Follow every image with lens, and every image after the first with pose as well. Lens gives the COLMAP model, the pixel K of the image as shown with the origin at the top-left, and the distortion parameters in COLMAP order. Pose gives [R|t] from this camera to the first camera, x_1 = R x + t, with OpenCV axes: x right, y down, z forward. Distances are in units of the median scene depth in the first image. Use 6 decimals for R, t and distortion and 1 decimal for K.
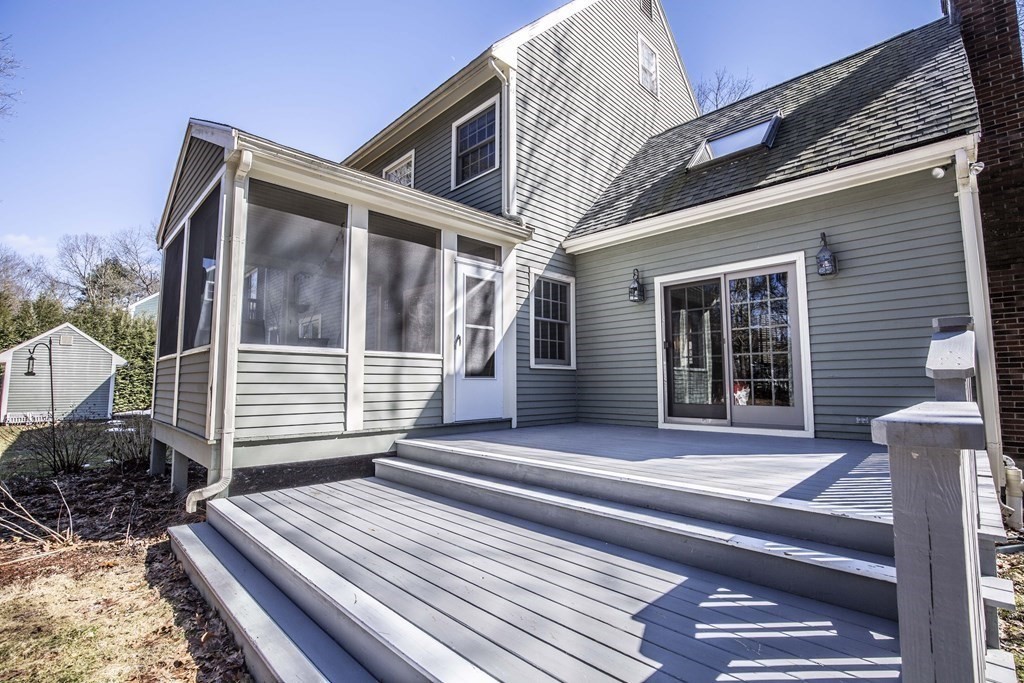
lens RADIAL K [[463.7, 0, 512.0], [0, 463.7, 341.5], [0, 0, 1]] dist [-0.001328, -0.000204]
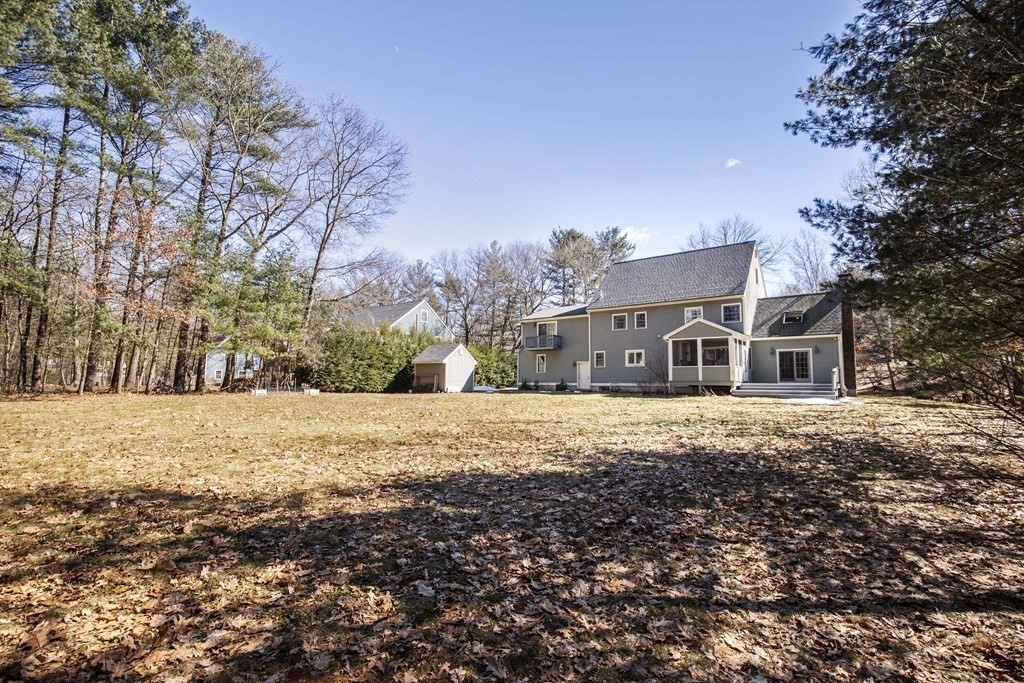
lens RADIAL K [[472.3, 0, 512.0], [0, 472.3, 341.5], [0, 0, 1]] dist [-0.024467, -0.000201]
pose [[0.986477, 0.014450, 0.163260, -2.792537], [-0.016012, 0.999838, 0.008254, -0.208818], [-0.163114, -0.010756, 0.986549, -2.841709]]
